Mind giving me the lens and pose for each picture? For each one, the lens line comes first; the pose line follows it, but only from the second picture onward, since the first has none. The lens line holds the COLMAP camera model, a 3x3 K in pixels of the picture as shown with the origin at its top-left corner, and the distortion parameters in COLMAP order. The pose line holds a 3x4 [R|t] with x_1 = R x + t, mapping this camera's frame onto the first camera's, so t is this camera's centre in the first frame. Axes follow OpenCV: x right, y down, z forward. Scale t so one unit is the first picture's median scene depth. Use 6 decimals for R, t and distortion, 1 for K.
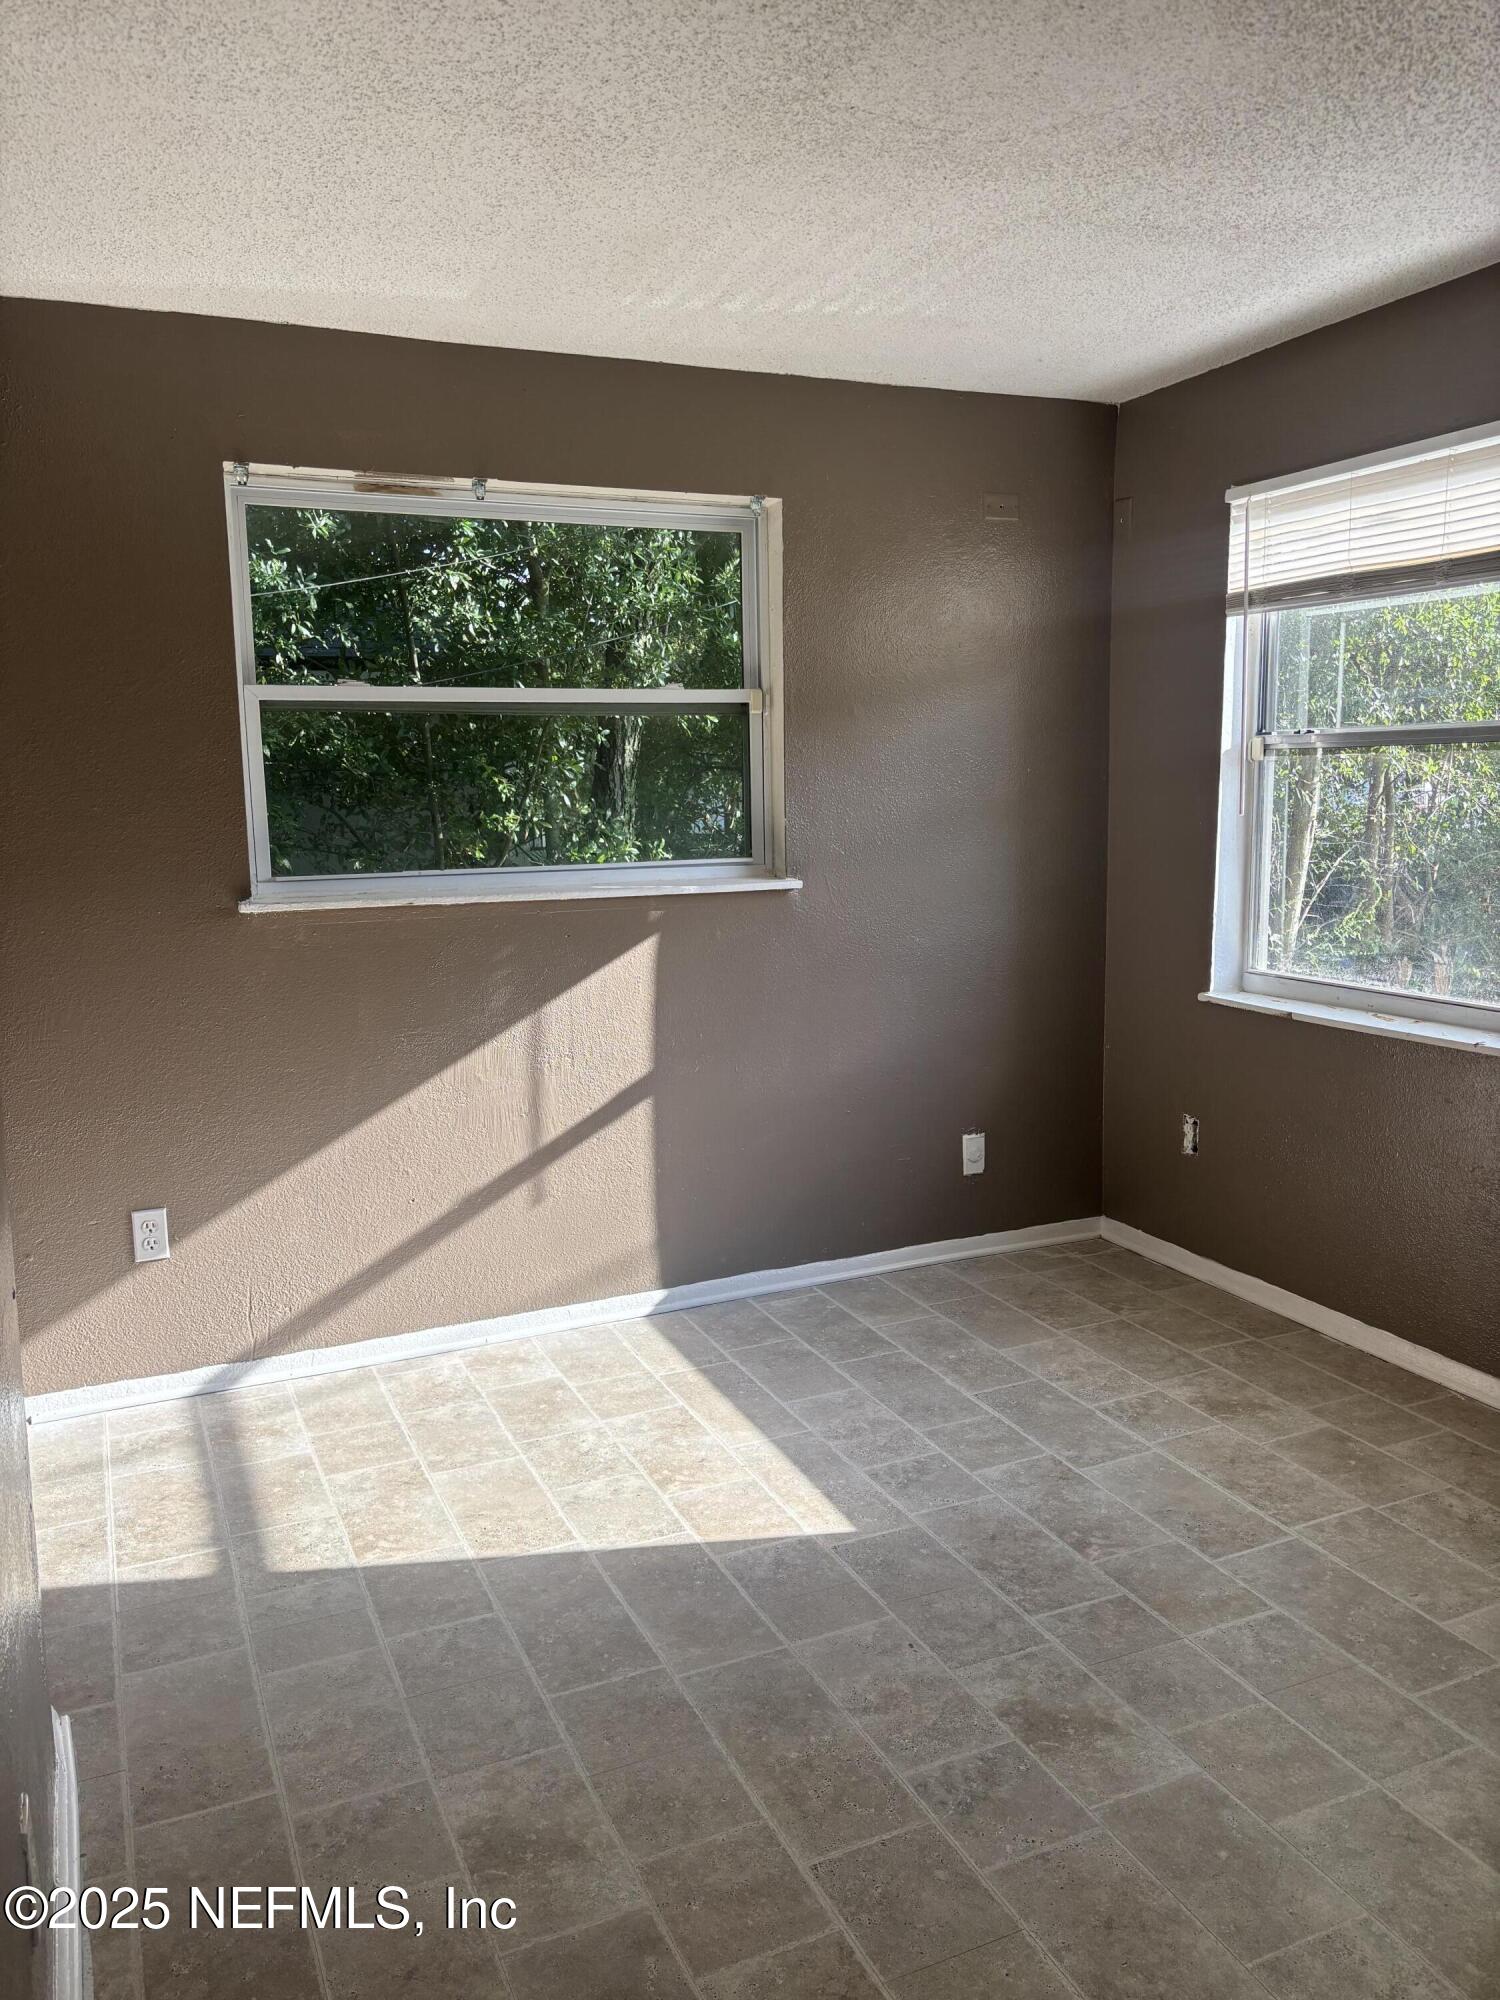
lens RADIAL K [[1516.9, 0, 752.1], [0, 1516.9, 998.9], [0, 0, 1]] dist [0.041400, -0.048603]
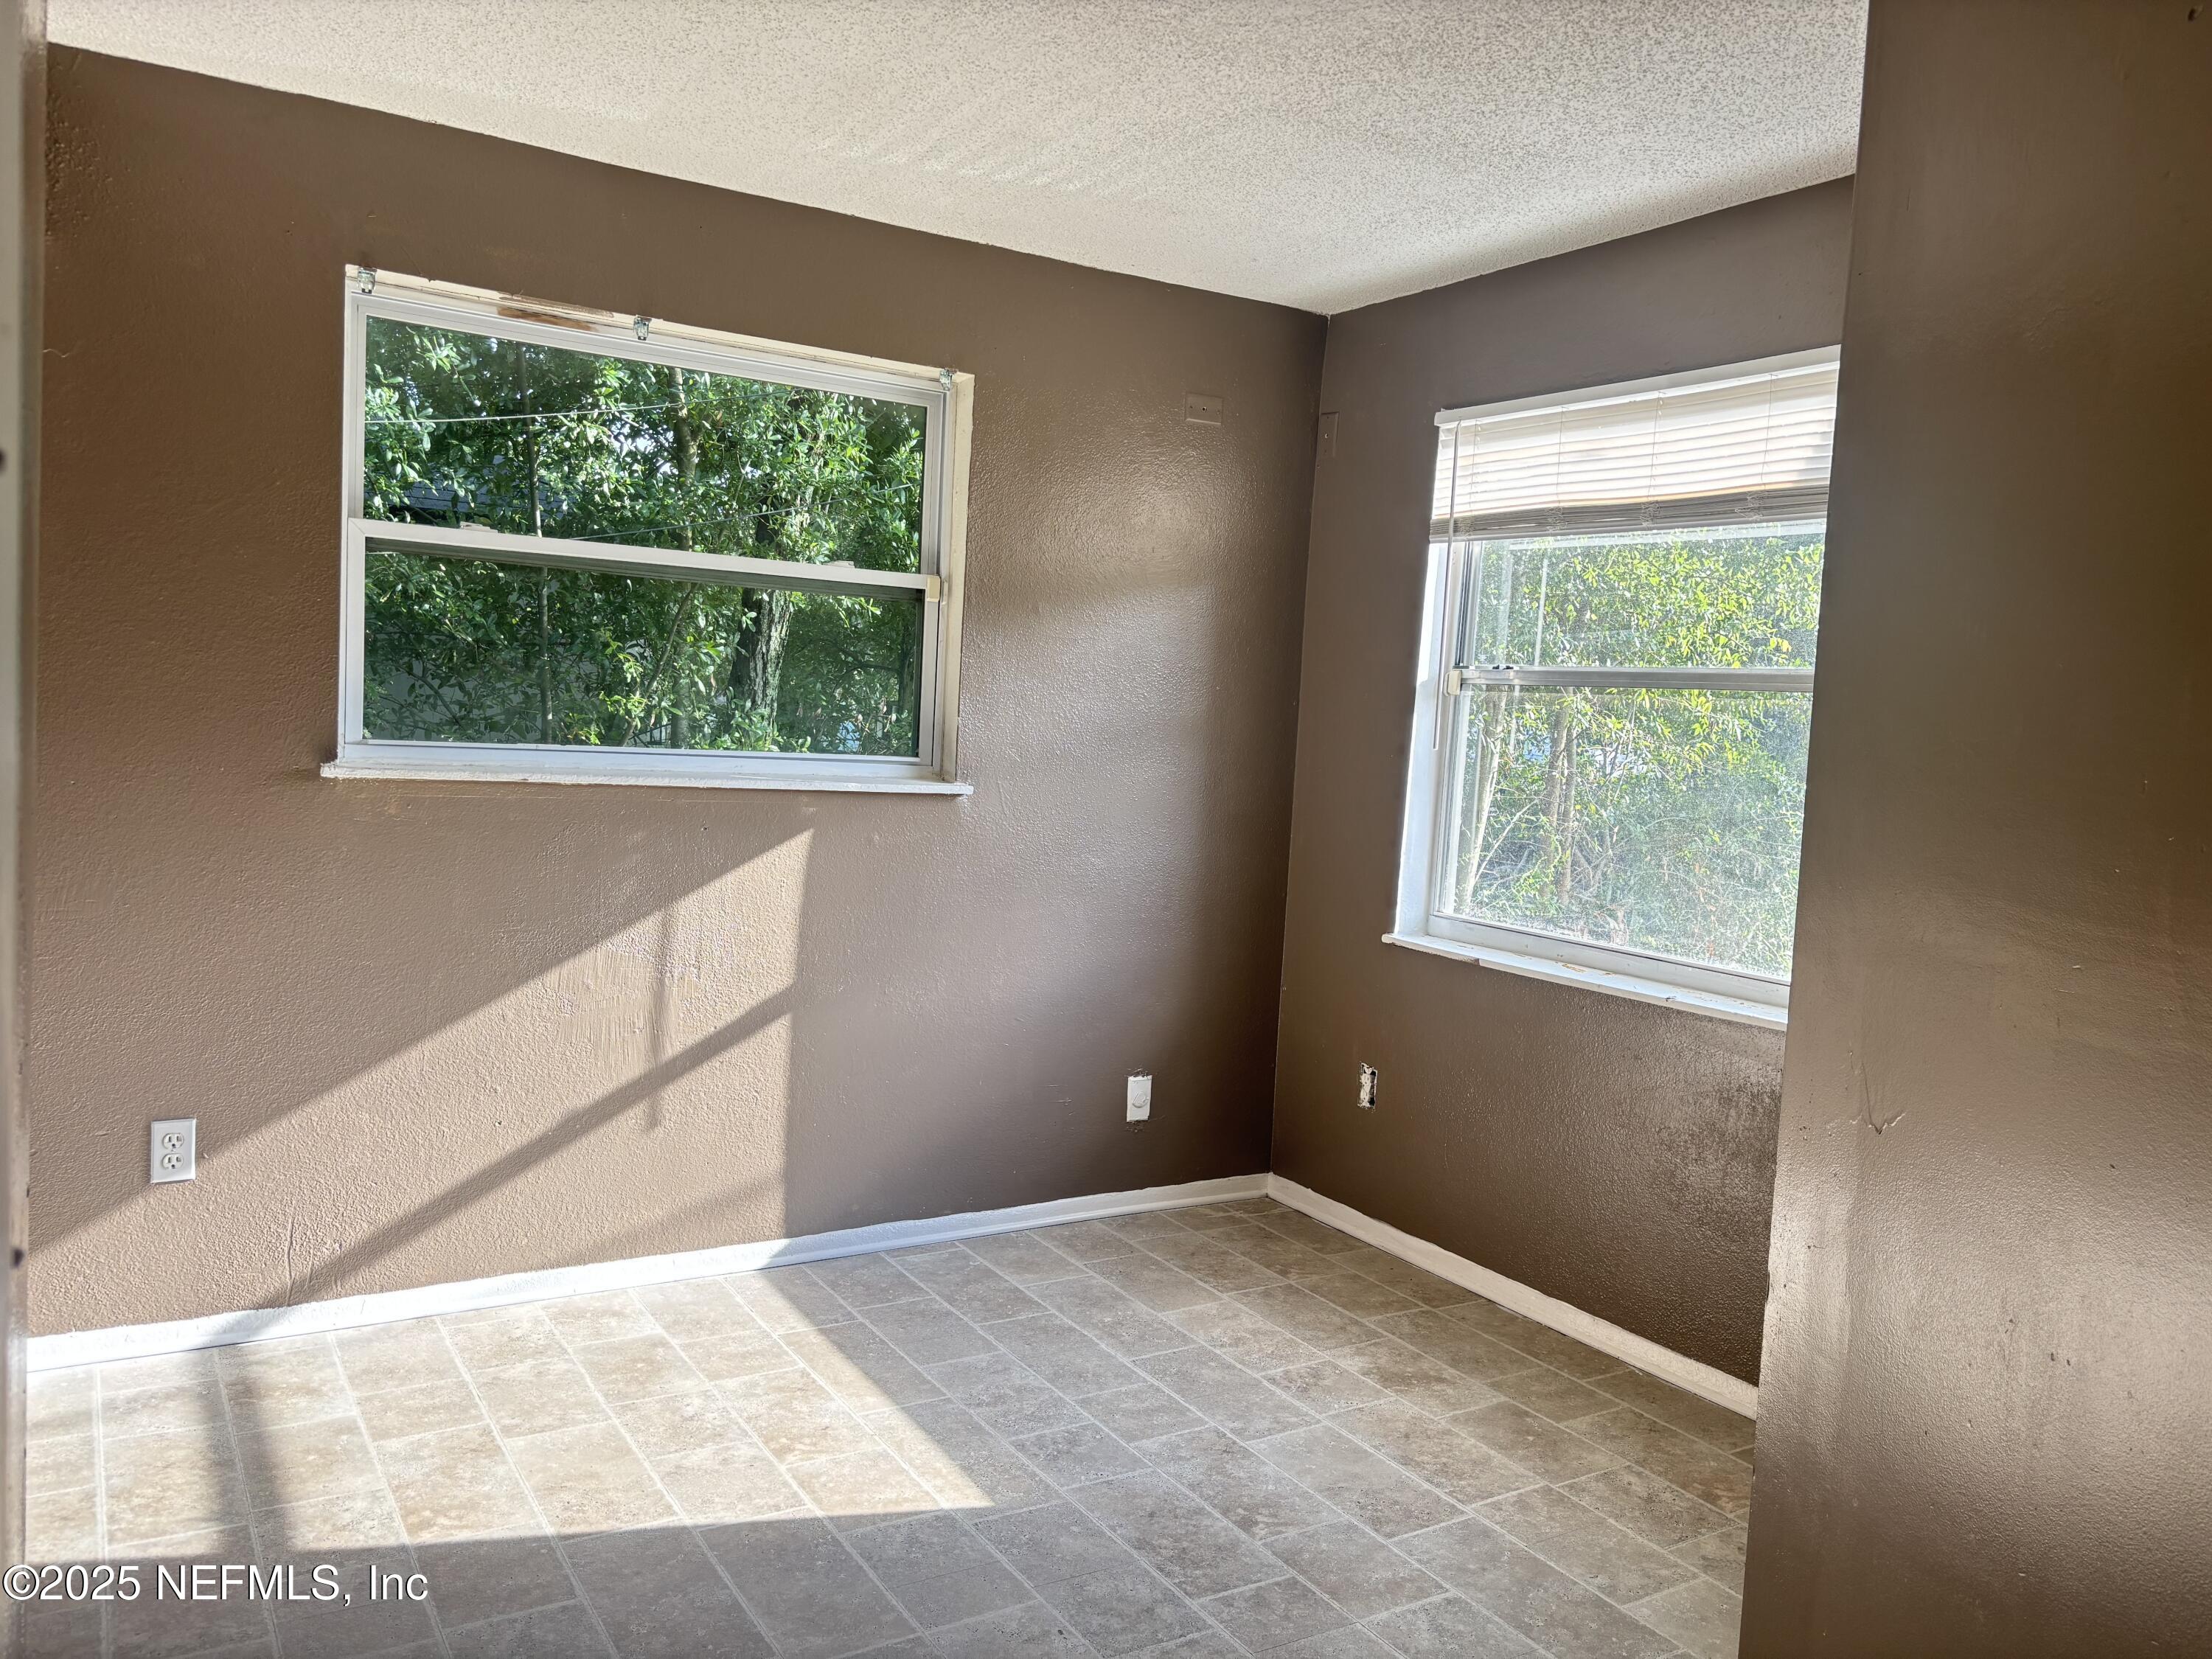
lens RADIAL K [[1677.7, 0, 1116.3], [0, 1677.7, 834.9], [0, 0, 1]] dist [0.041400, -0.048603]
pose [[0.988187, 0.063189, 0.139618, -0.023098], [-0.053724, 0.996060, -0.070552, 0.020294], [-0.143526, 0.062218, 0.987689, -0.006696]]
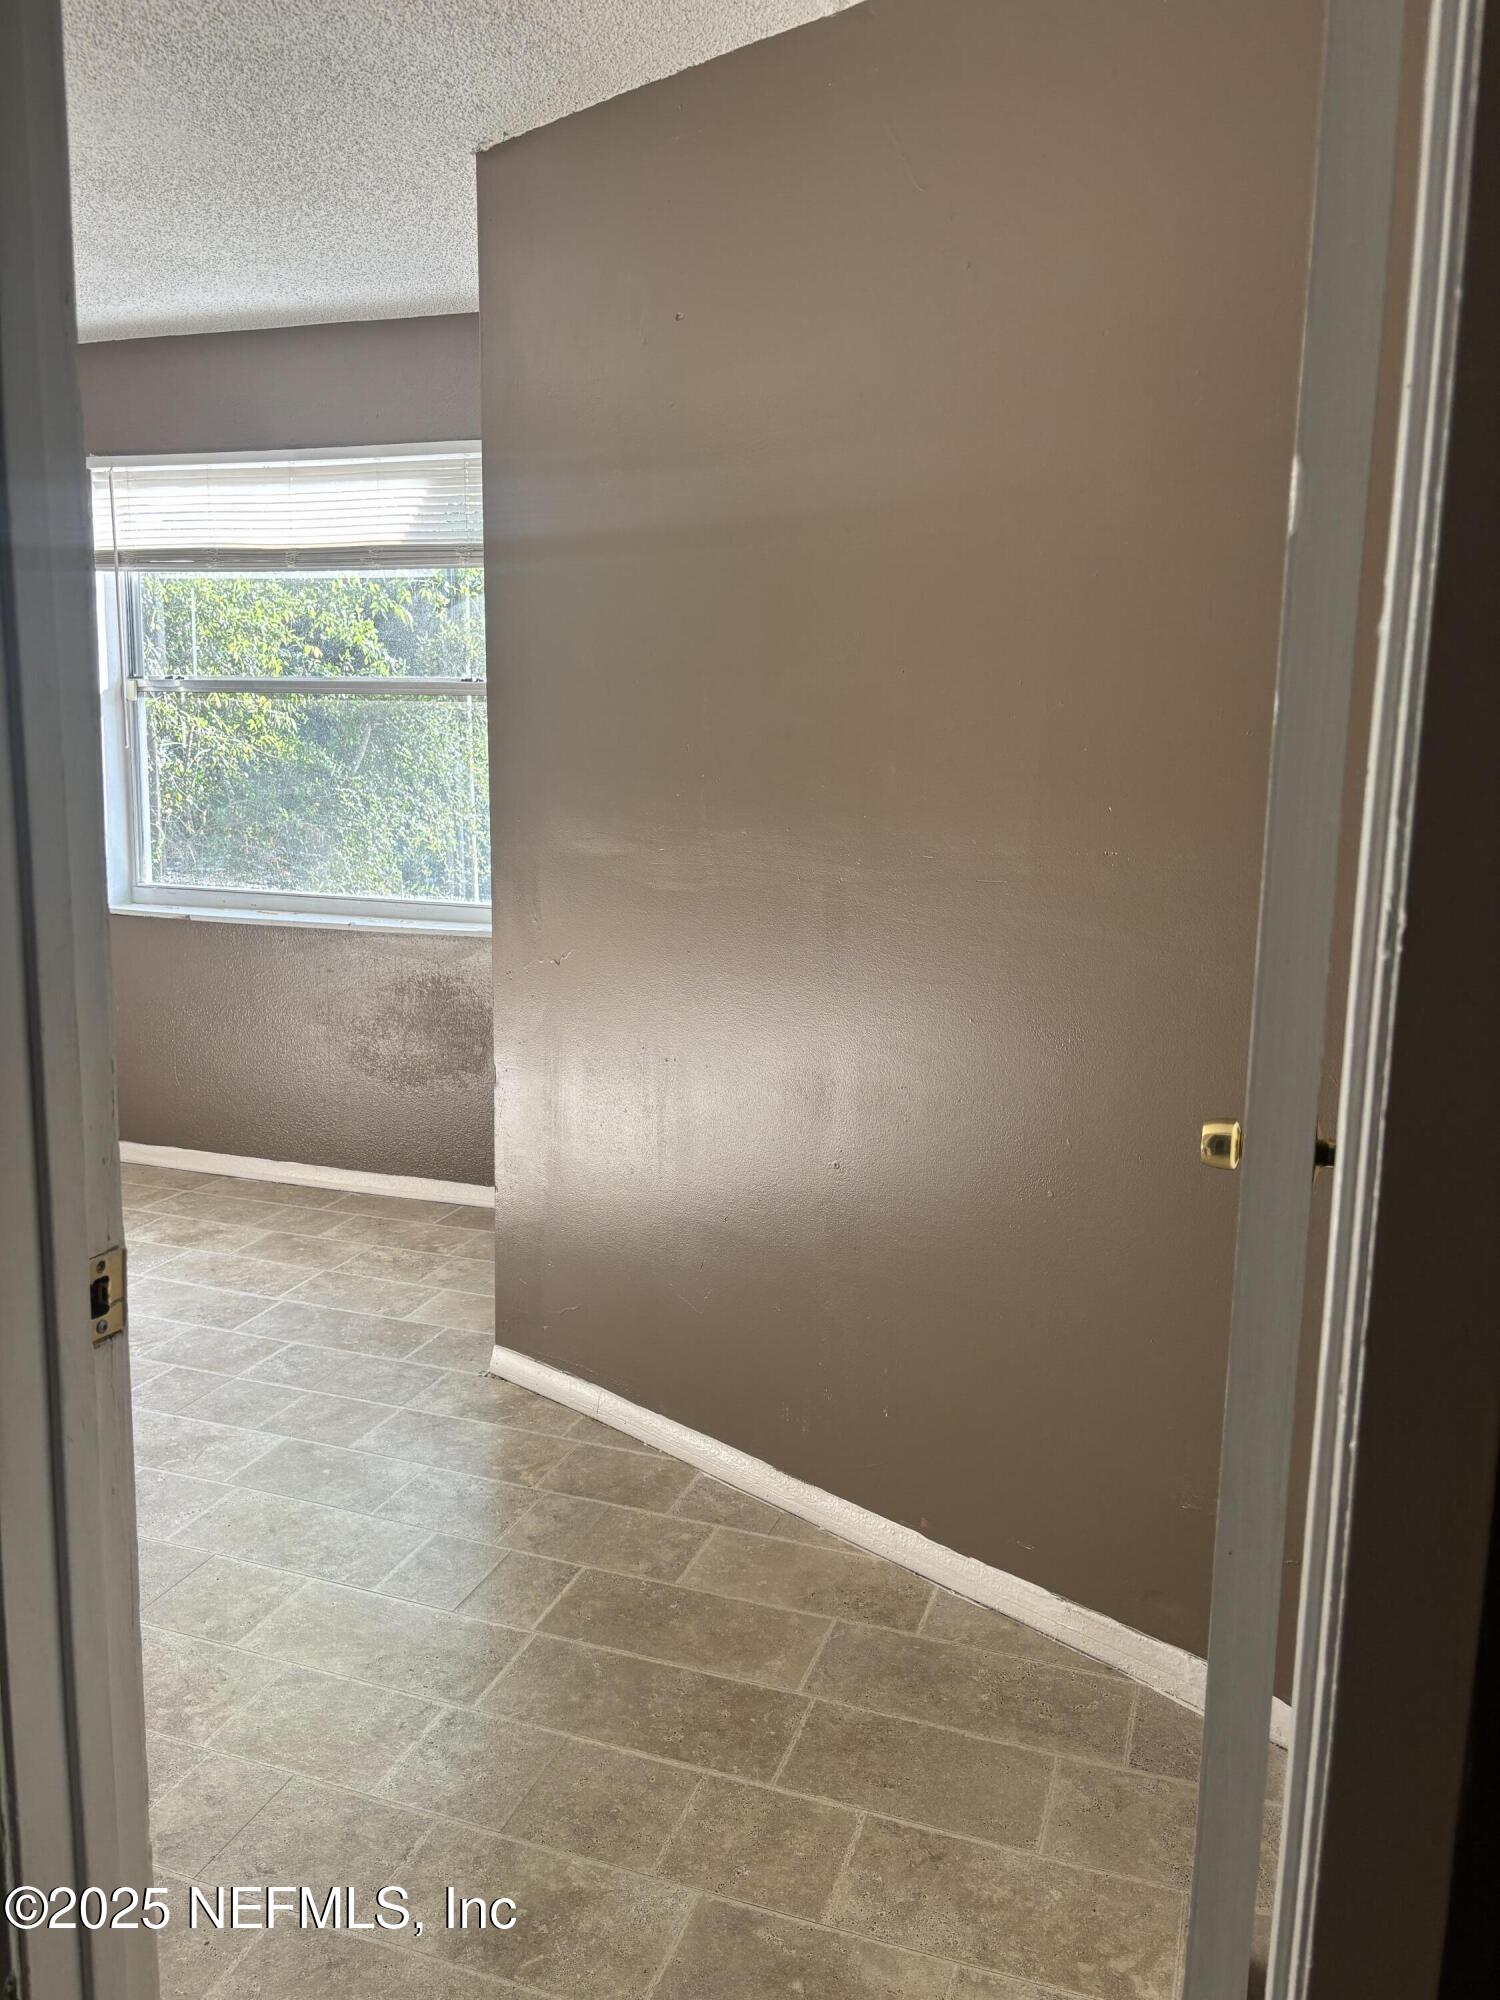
lens RADIAL K [[1516.9, 0, 756.5], [0, 1516.9, 1012.8], [0, 0, 1]] dist [0.041400, -0.048603]
pose [[0.679693, -0.095611, 0.727239, -0.242848], [0.074495, 0.995340, 0.061233, 0.050239], [-0.729704, 0.012556, 0.683648, -0.151297]]
